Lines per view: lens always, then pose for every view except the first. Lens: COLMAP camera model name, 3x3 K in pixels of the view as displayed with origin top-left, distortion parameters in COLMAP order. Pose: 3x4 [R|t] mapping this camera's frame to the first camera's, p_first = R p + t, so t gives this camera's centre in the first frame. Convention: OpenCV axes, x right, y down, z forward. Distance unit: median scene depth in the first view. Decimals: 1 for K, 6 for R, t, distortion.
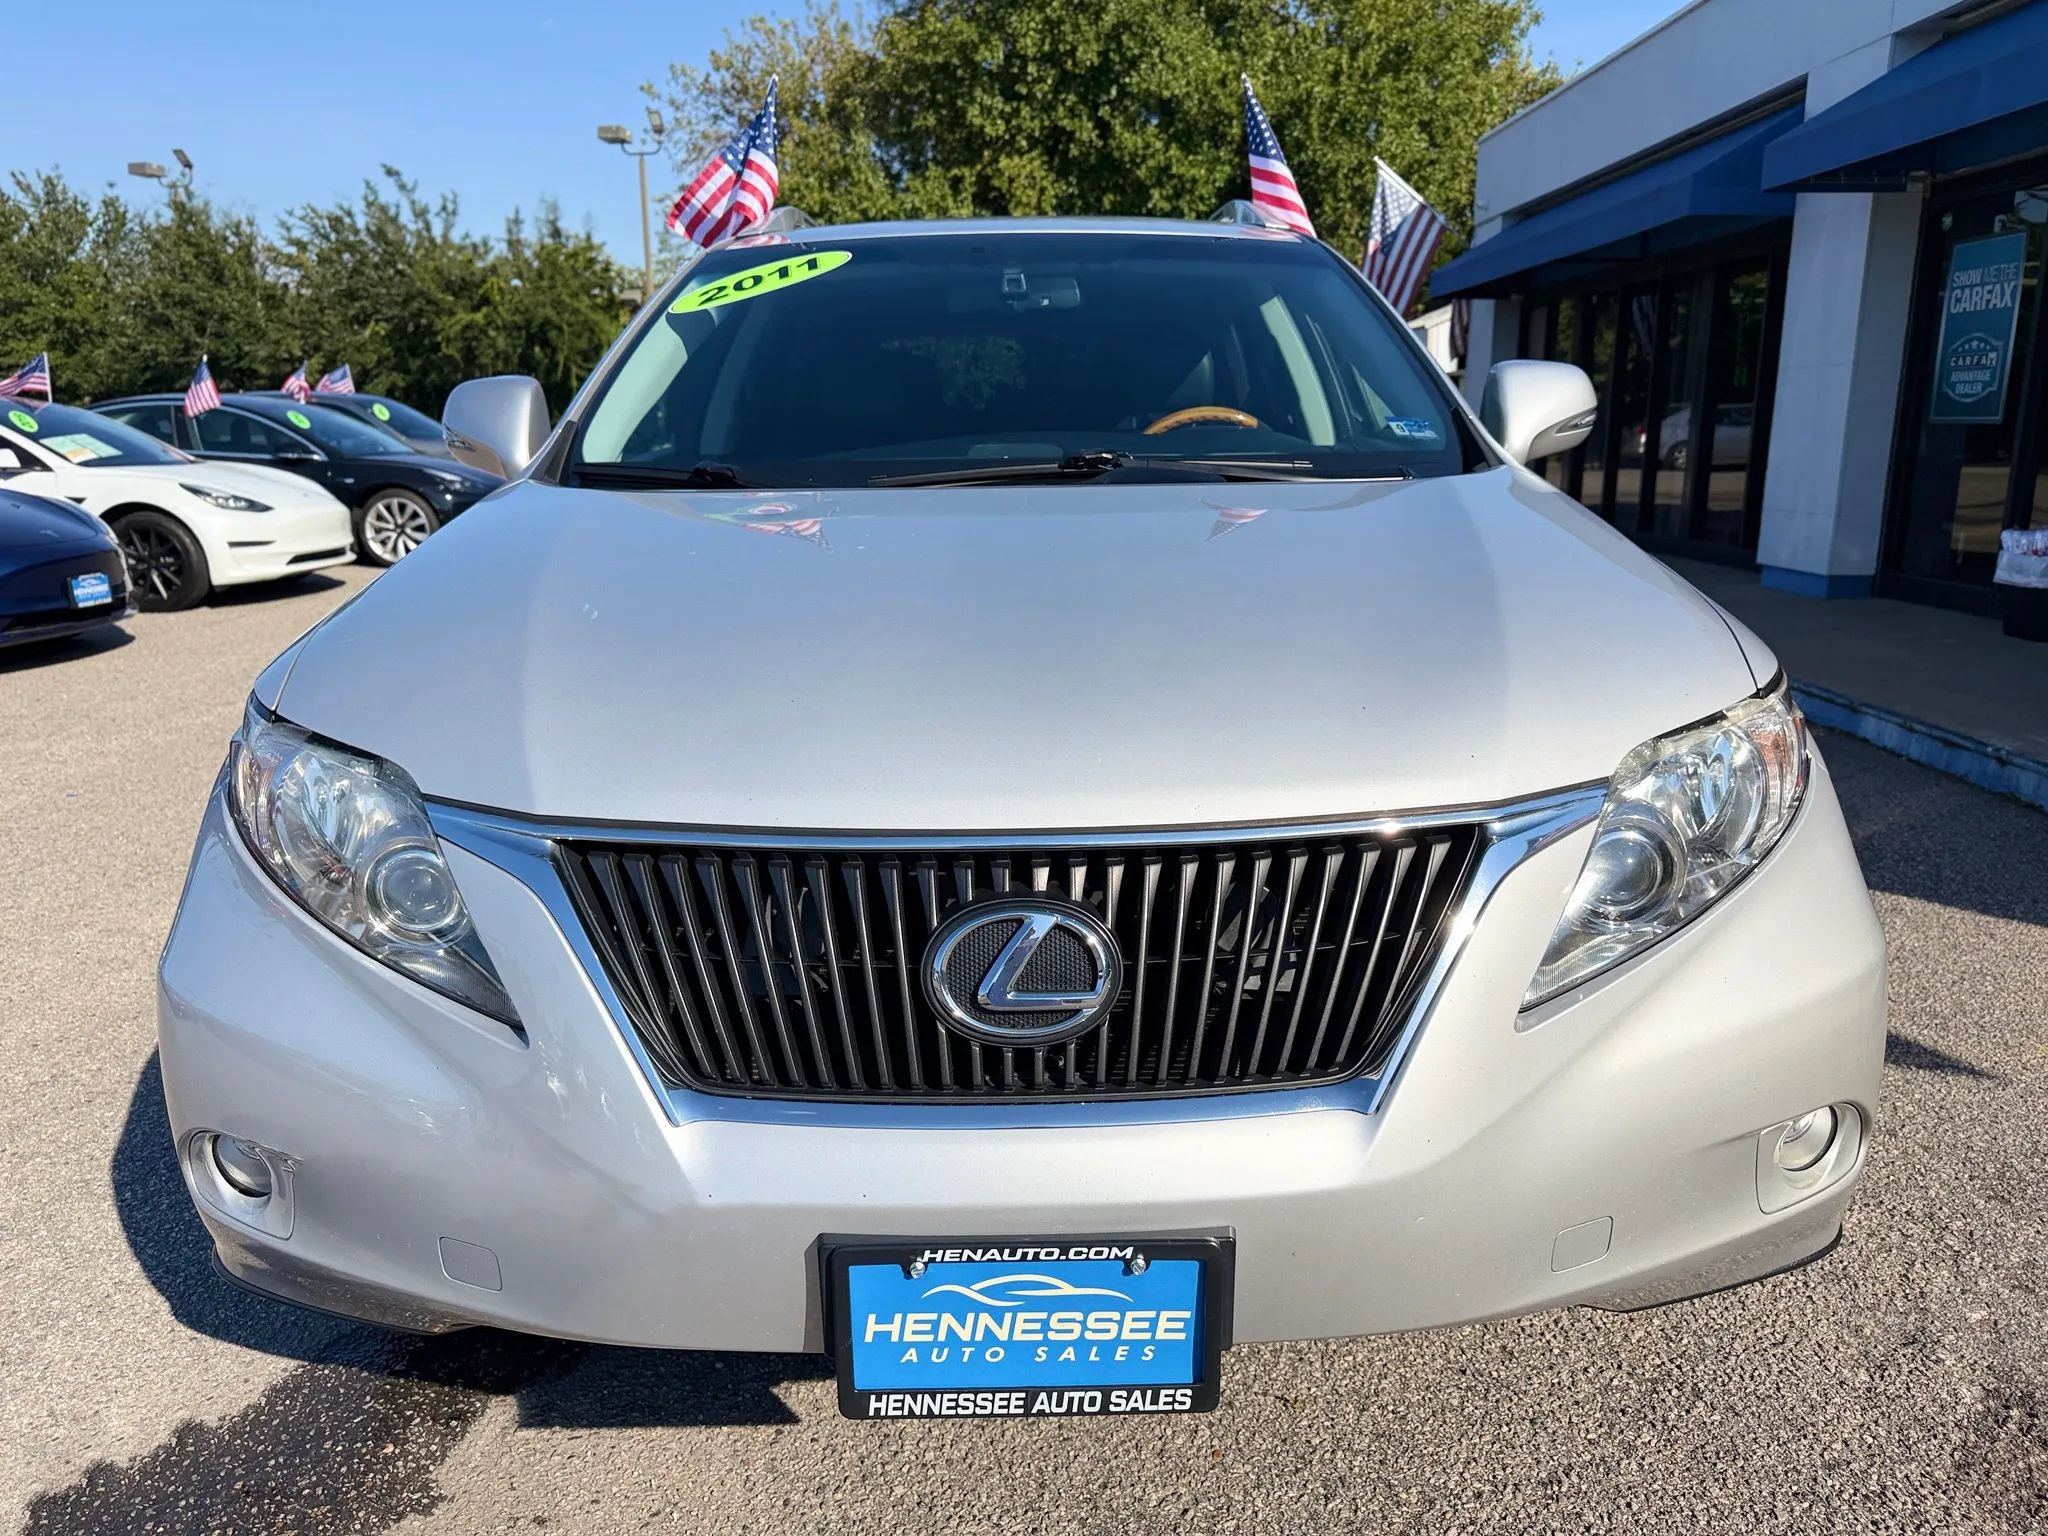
lens RADIAL K [[1459.1, 0, 1028.8], [0, 1459.1, 769.1], [0, 0, 1]] dist [0.008983, -0.007814]
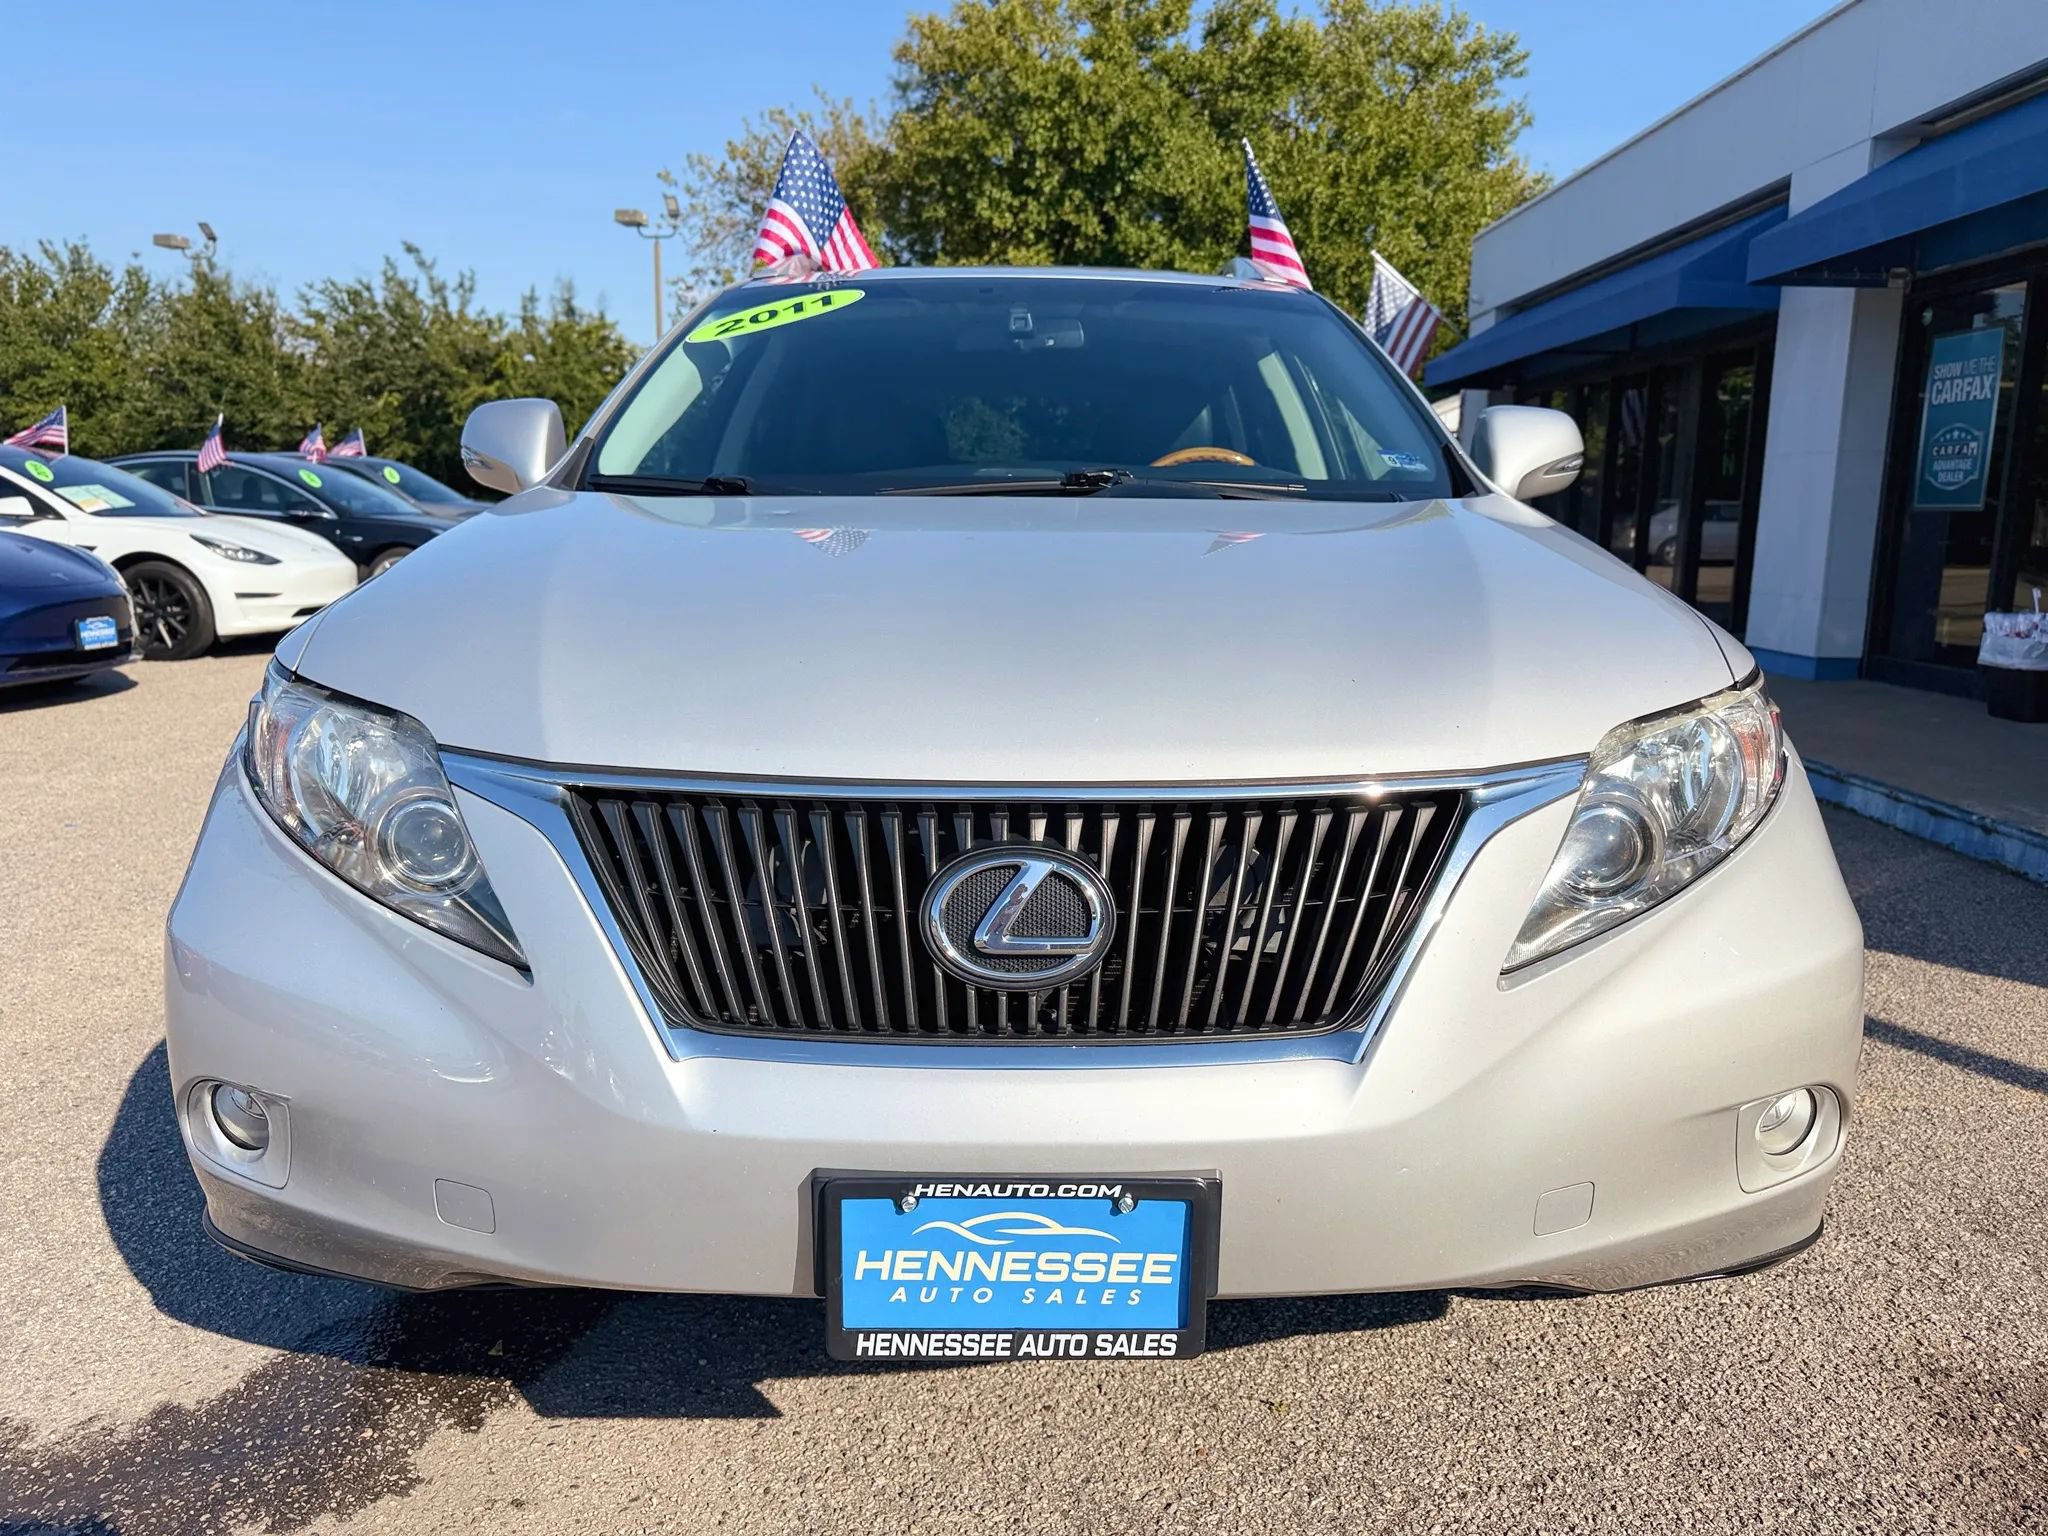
lens RADIAL K [[1459.1, 0, 1028.8], [0, 1459.1, 769.1], [0, 0, 1]] dist [0.008983, -0.007814]
pose [[0.999758, 0.021743, 0.003344, -0.000116], [-0.021517, 0.998135, -0.057124, 0.003996], [-0.004580, 0.057038, 0.998362, -0.001248]]
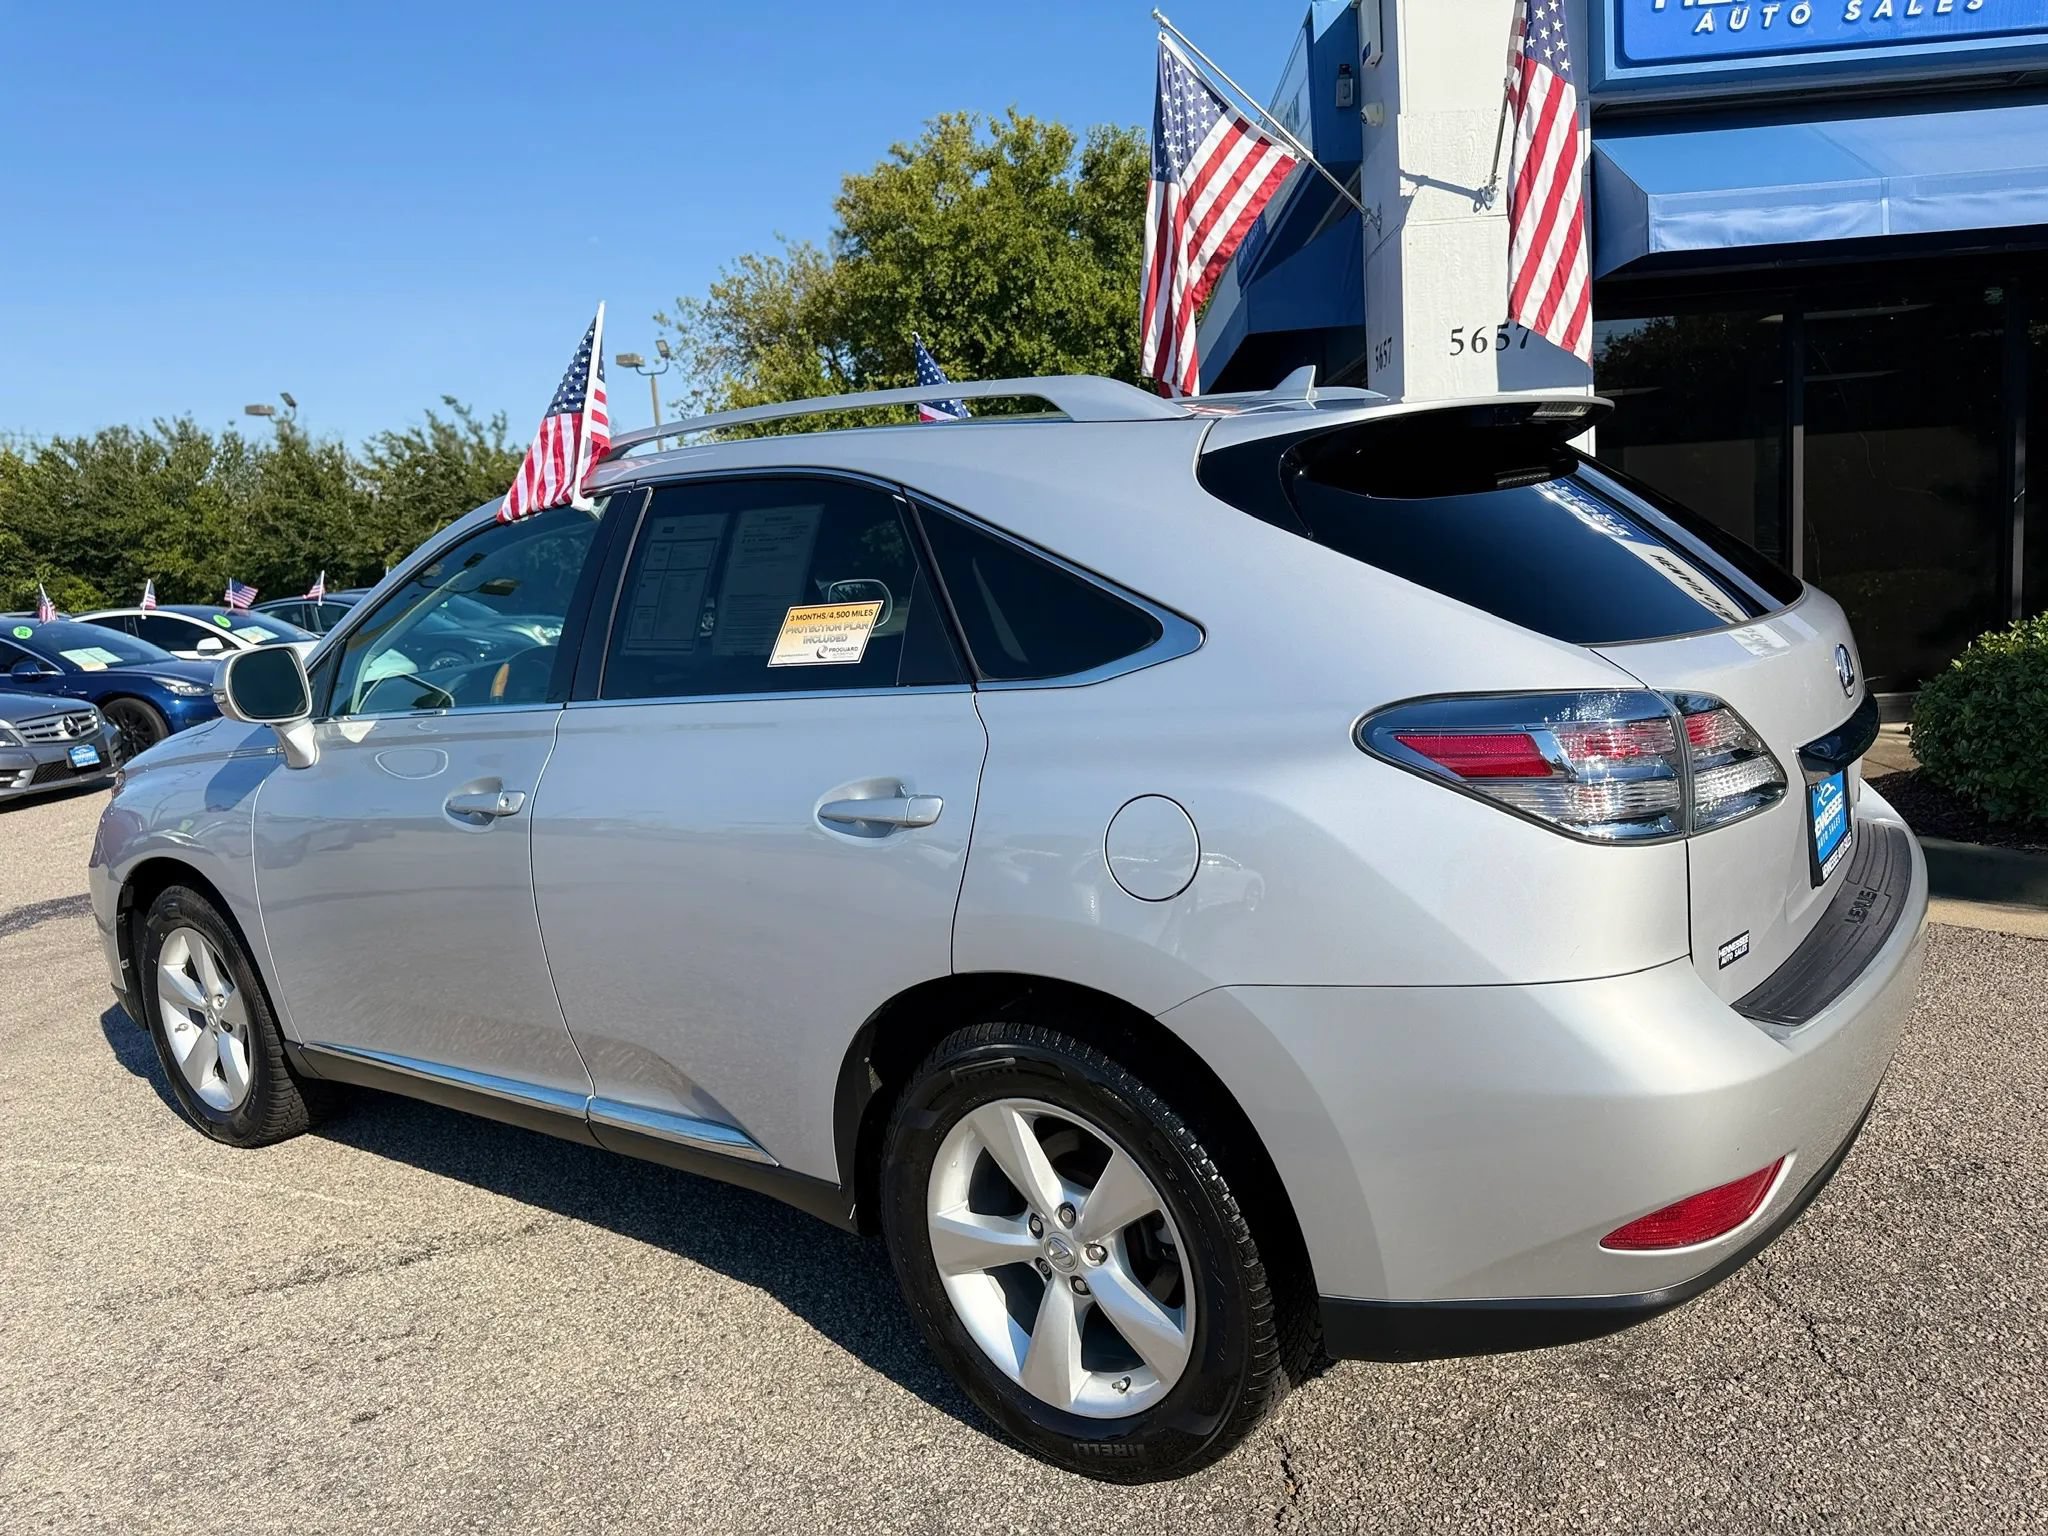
lens RADIAL K [[1459.1, 0, 1028.8], [0, 1459.1, 769.1], [0, 0, 1]] dist [0.008983, -0.007814]
pose [[0.997584, -0.053099, -0.044796, 0.100334], [0.048839, 0.994621, -0.091347, 0.043228], [0.049405, 0.088939, 0.994811, -0.202069]]
